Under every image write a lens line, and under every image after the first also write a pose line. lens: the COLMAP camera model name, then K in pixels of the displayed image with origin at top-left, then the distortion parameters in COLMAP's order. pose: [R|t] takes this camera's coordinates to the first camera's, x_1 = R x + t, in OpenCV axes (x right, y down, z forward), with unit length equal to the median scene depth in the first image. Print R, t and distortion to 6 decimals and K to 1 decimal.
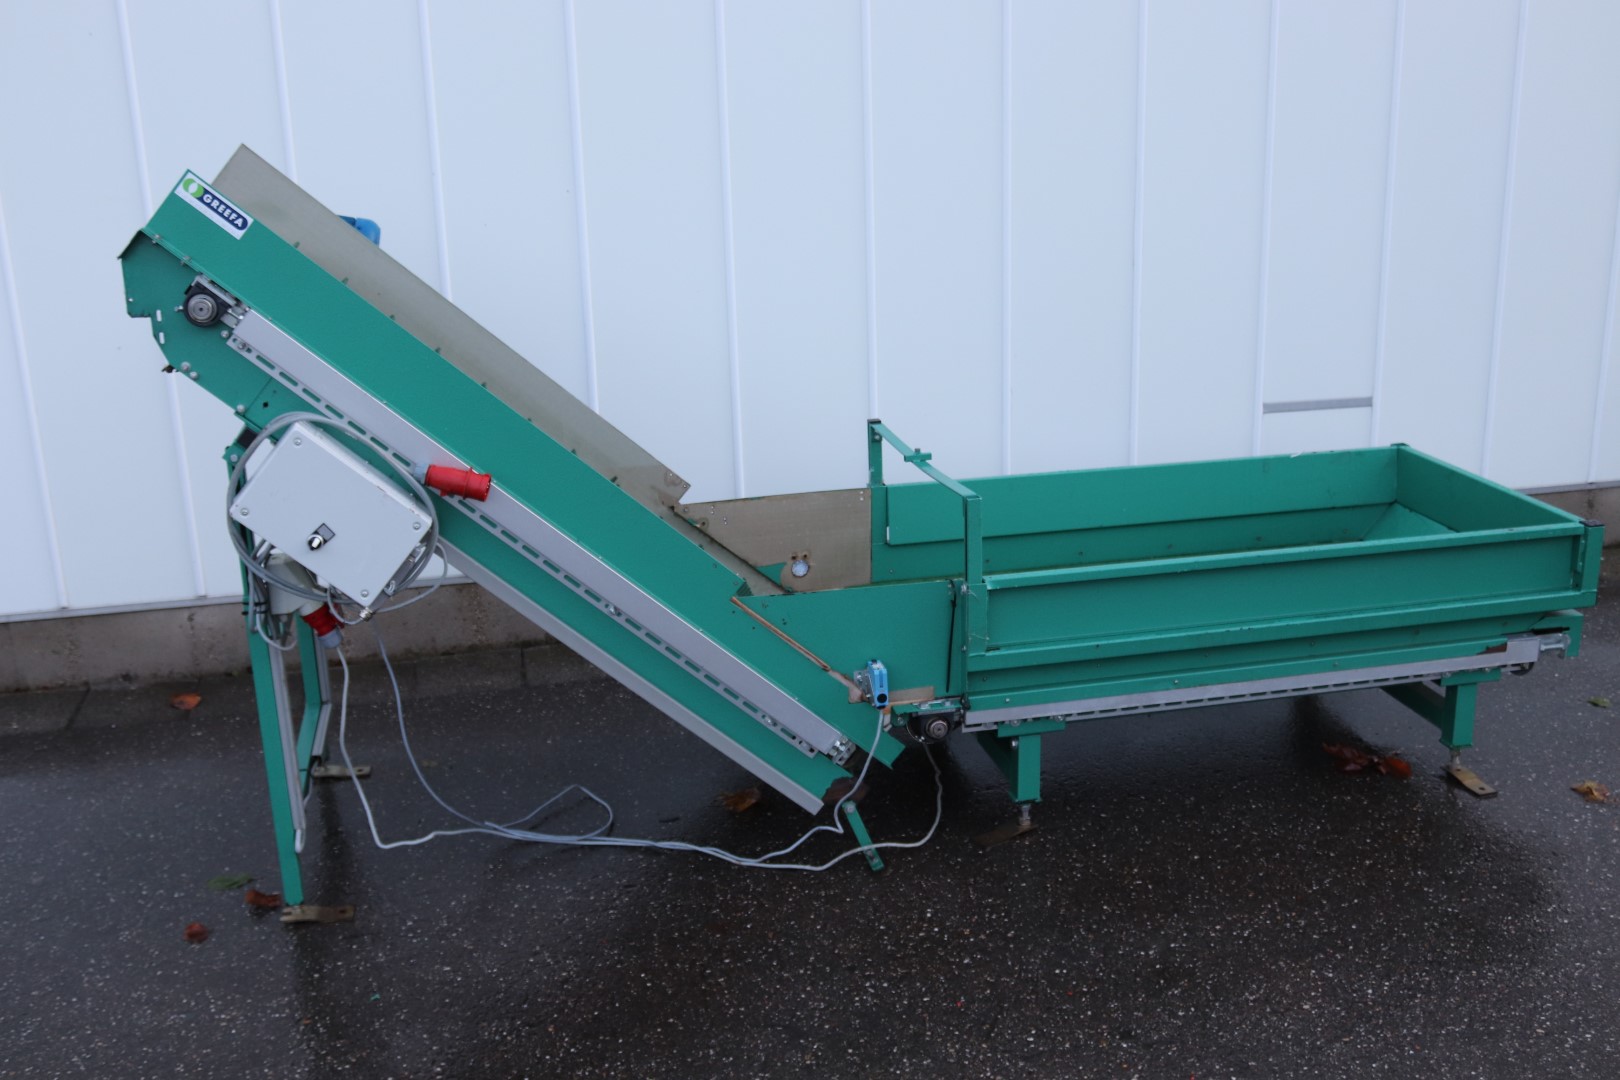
lens RADIAL K [[1717.2, 0, 810.0], [0, 1717.2, 540.0], [0, 0, 1]] dist [-0.103997, -0.007352]
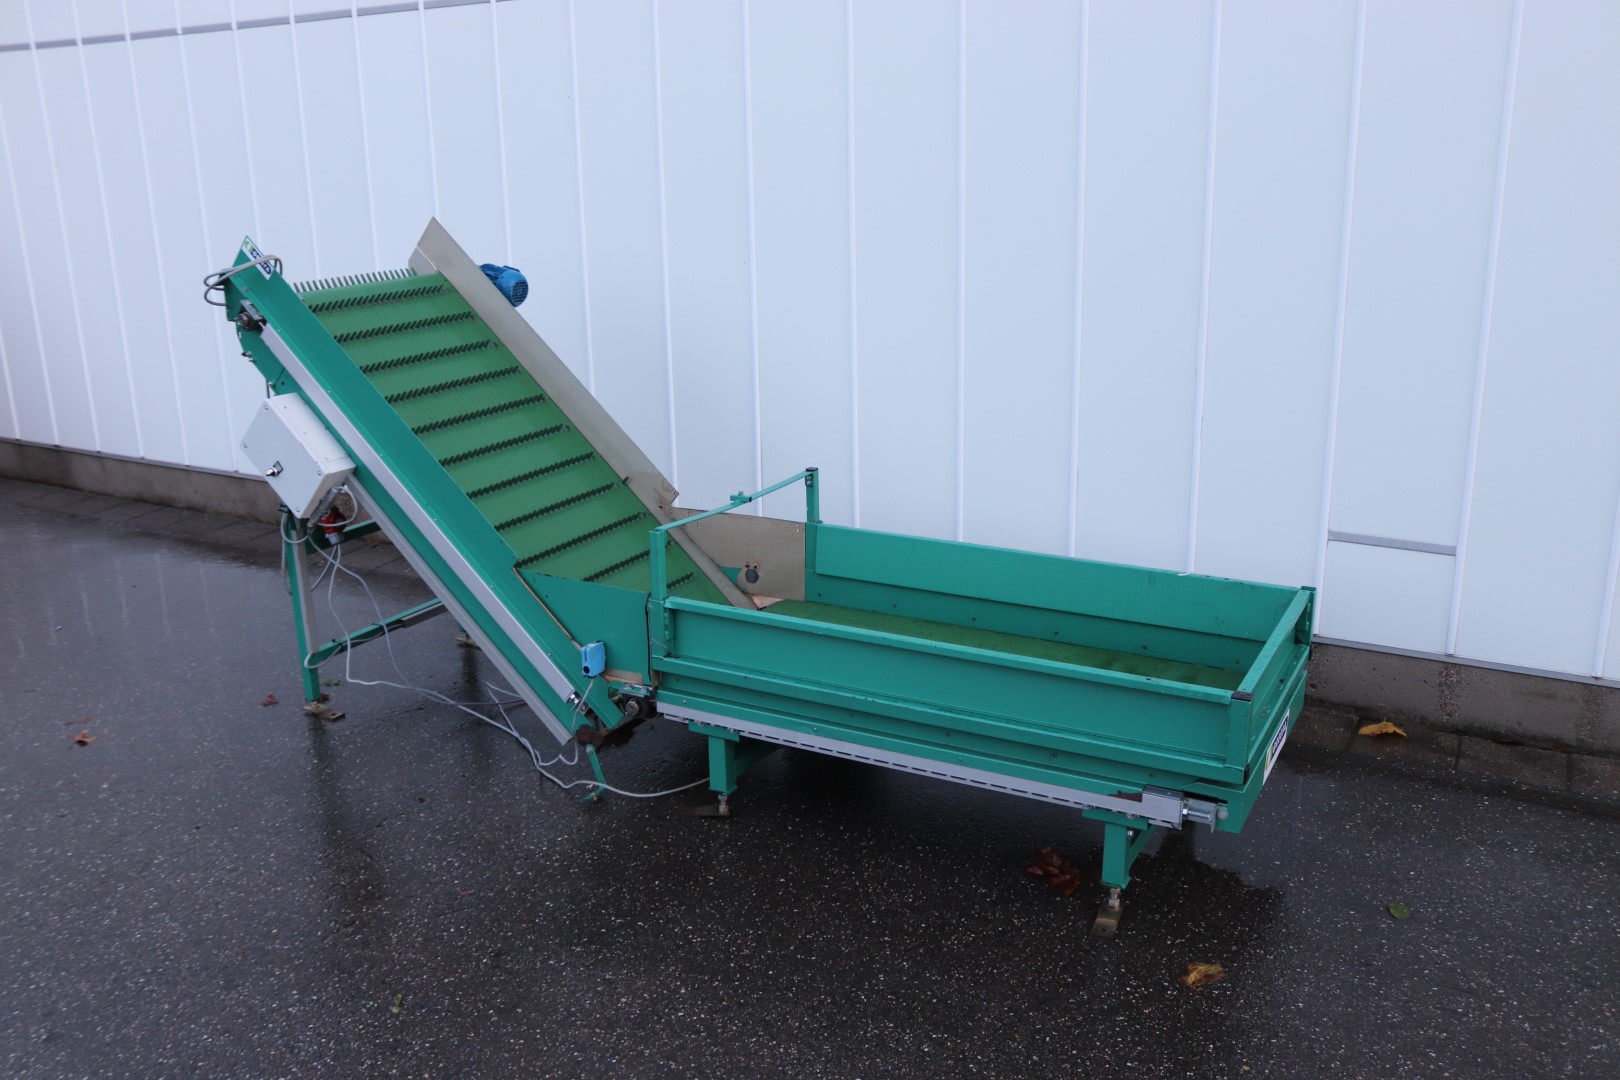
lens RADIAL K [[1392.6, 0, 810.0], [0, 1392.6, 540.0], [0, 0, 1]] dist [-0.162589, 0.010826]
pose [[0.762499, 0.196376, -0.616467, 0.781839], [-0.192646, 0.978517, 0.073425, -0.110662], [0.617642, 0.062774, 0.783950, 0.276358]]
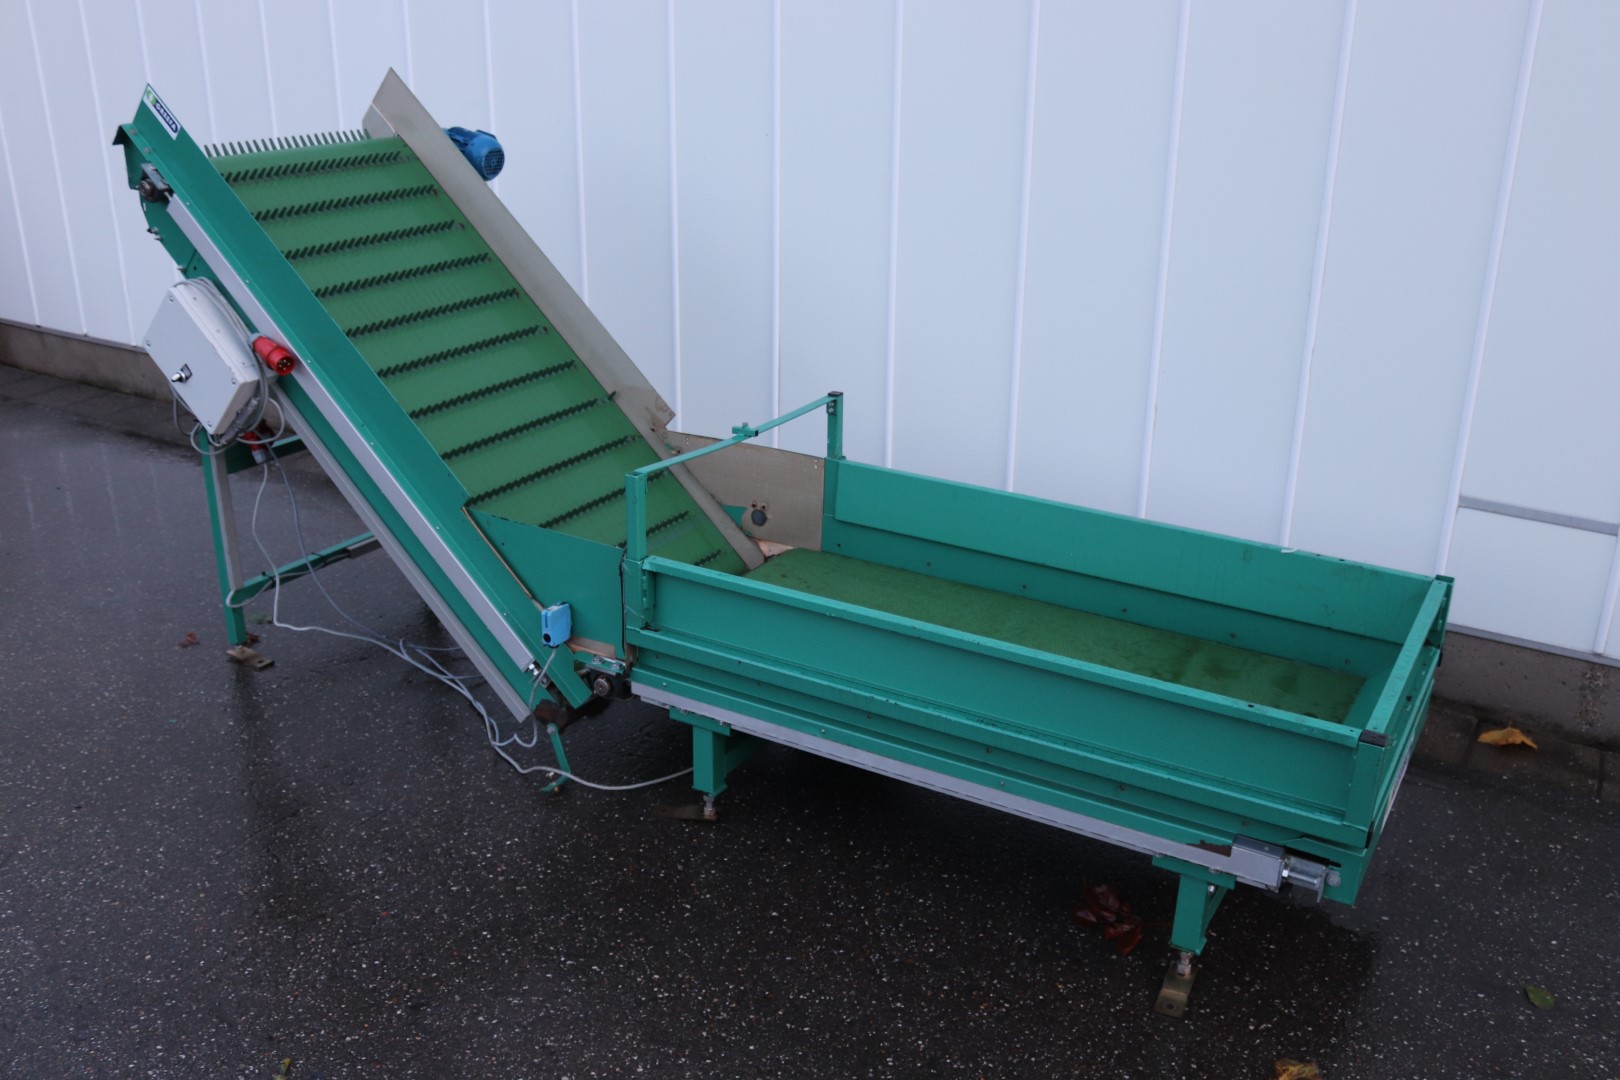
lens RADIAL K [[1445.7, 0, 809.4], [0, 1445.7, 560.5], [0, 0, 1]] dist [-0.155623, 0.085761]
pose [[0.739485, 0.284296, -0.610194, 0.676074], [-0.228882, 0.958627, 0.169256, -0.137661], [0.633067, 0.014500, 0.773961, 0.411607]]
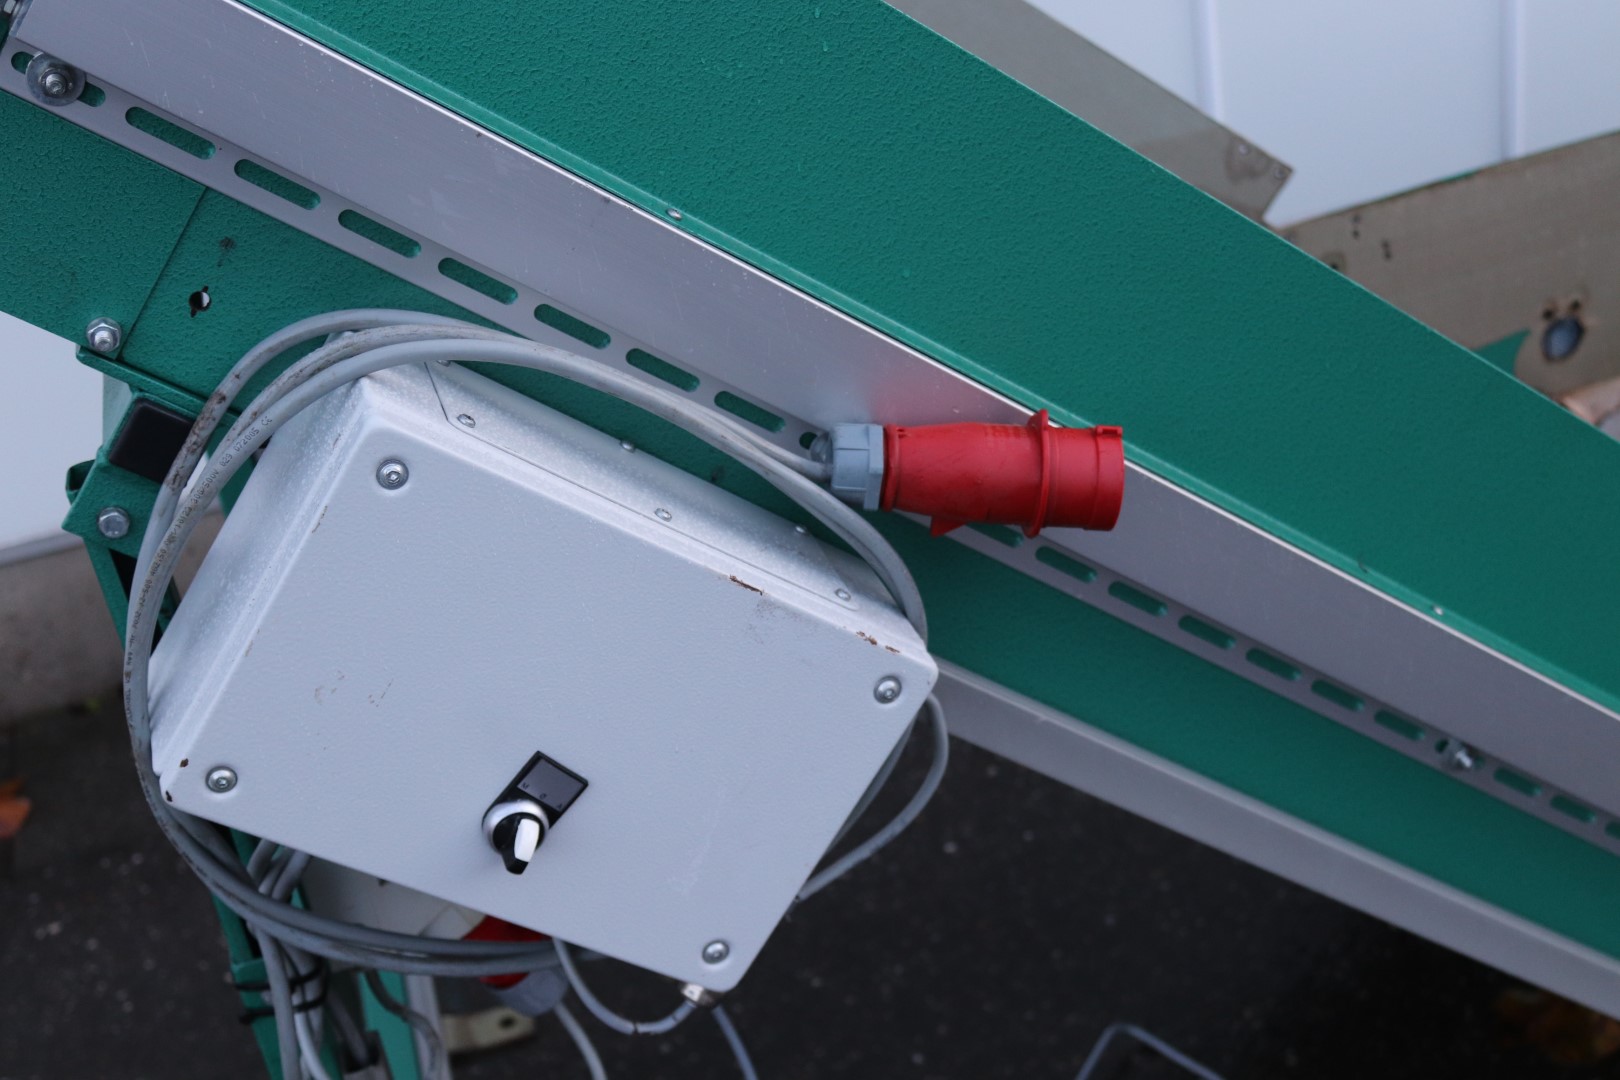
lens RADIAL K [[2397.6, 0, 808.6], [0, 2397.6, 578.8], [0, 0, 1]] dist [-0.021610, 0.008428]
pose [[0.990382, -0.138160, -0.007462, -0.209911], [0.135845, 0.960718, 0.242008, -0.099744], [-0.026267, -0.240694, 0.970246, 0.579942]]
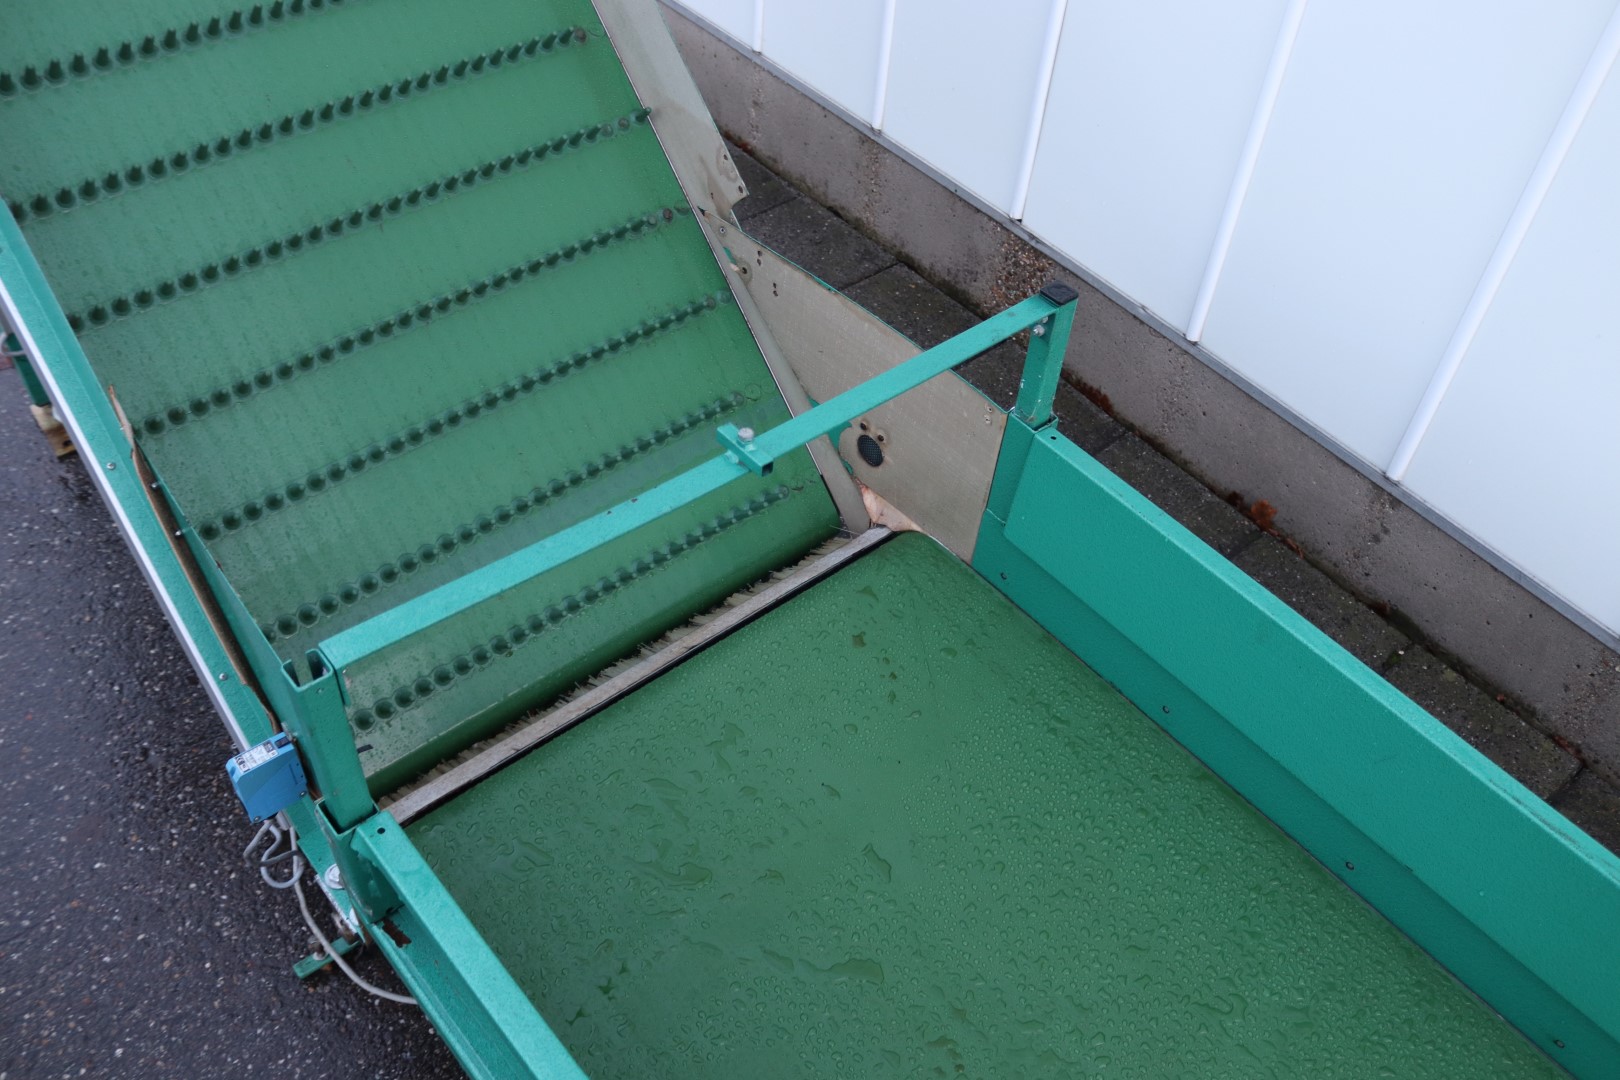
lens RADIAL K [[1392.6, 0, 810.0], [0, 1392.6, 540.0], [0, 0, 1]] dist [-0.162589, 0.010826]
pose [[0.482401, 0.676502, -0.556447, 0.278835], [-0.337972, 0.729808, 0.594268, -0.243037], [0.808124, -0.098612, 0.580699, 0.901268]]
